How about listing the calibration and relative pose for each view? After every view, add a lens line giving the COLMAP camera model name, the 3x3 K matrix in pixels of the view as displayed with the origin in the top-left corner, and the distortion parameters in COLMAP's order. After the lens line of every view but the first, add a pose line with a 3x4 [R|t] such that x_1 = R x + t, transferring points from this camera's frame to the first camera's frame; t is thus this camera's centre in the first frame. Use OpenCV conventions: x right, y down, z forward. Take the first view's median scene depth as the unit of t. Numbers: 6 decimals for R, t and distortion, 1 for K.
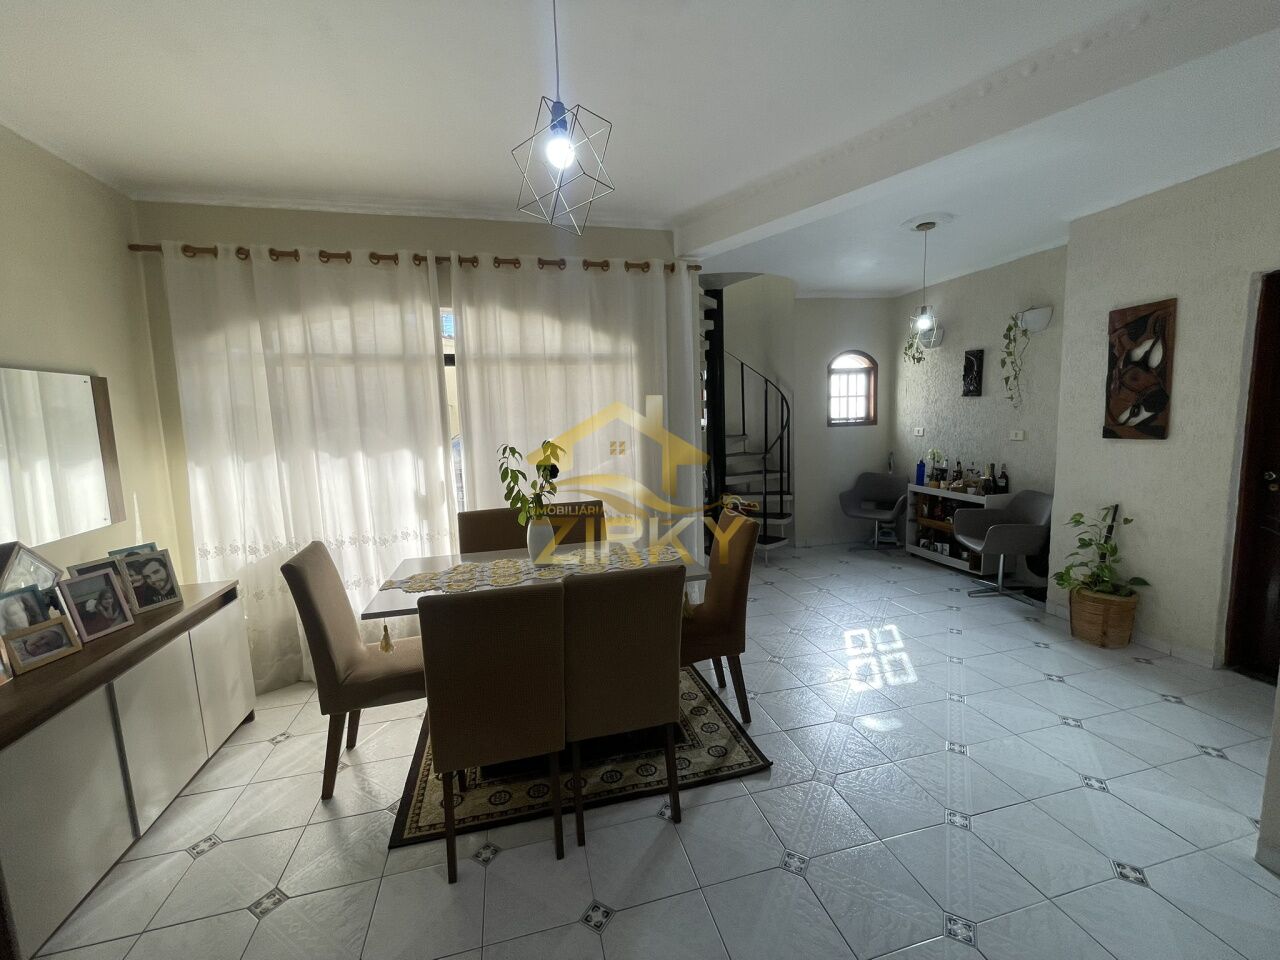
lens RADIAL K [[520.7, 0, 628.1], [0, 520.7, 478.9], [0, 0, 1]] dist [-0.000419, -0.001413]
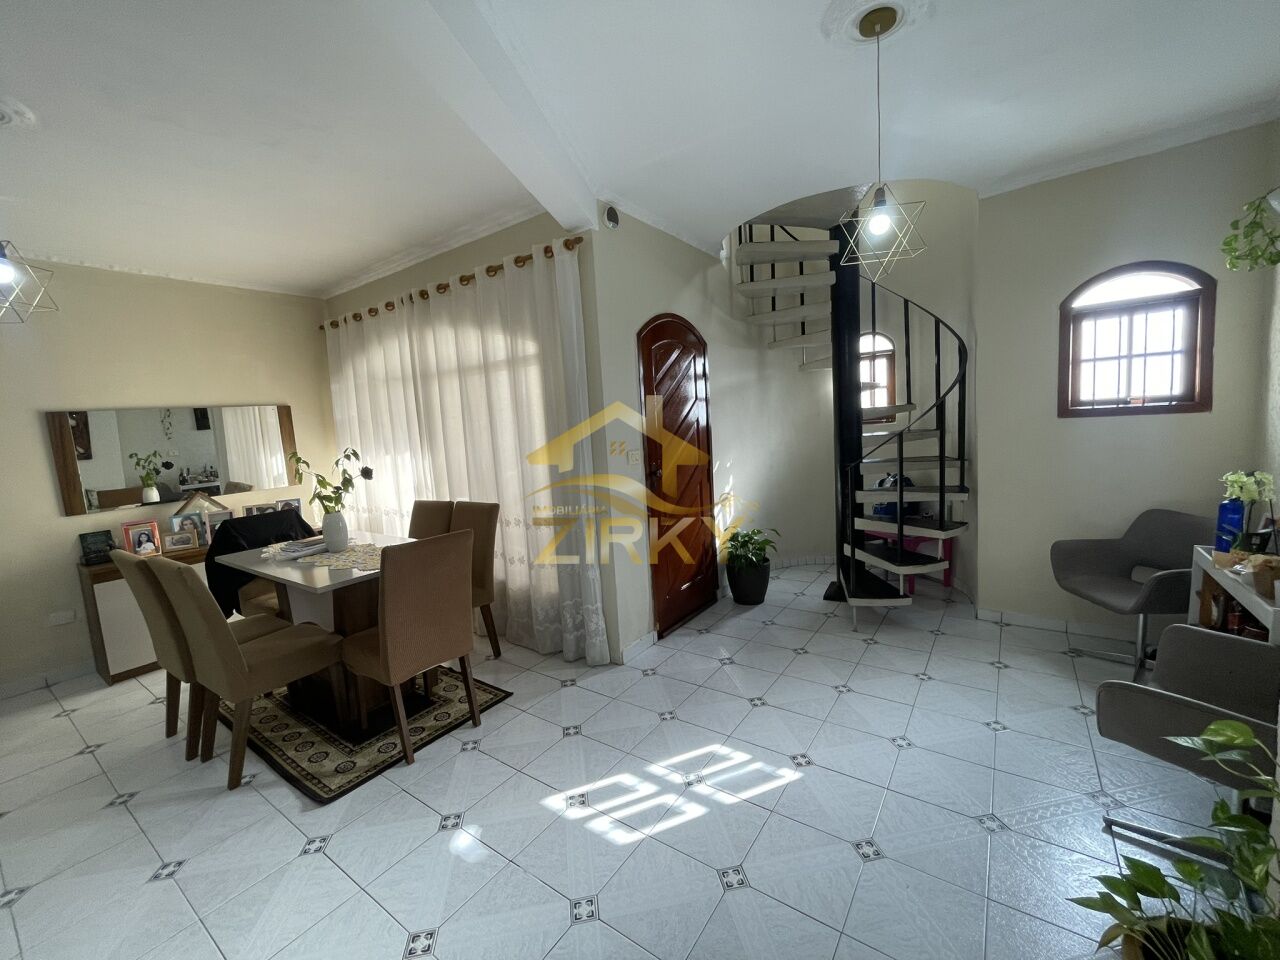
lens RADIAL K [[520.7, 0, 635.2], [0, 520.7, 477.7], [0, 0, 1]] dist [-0.000419, -0.001413]
pose [[0.665418, 0.067557, -0.743408, 0.509495], [-0.049574, 0.997697, 0.046293, -0.040396], [0.744823, 0.006049, 0.667235, 0.305823]]
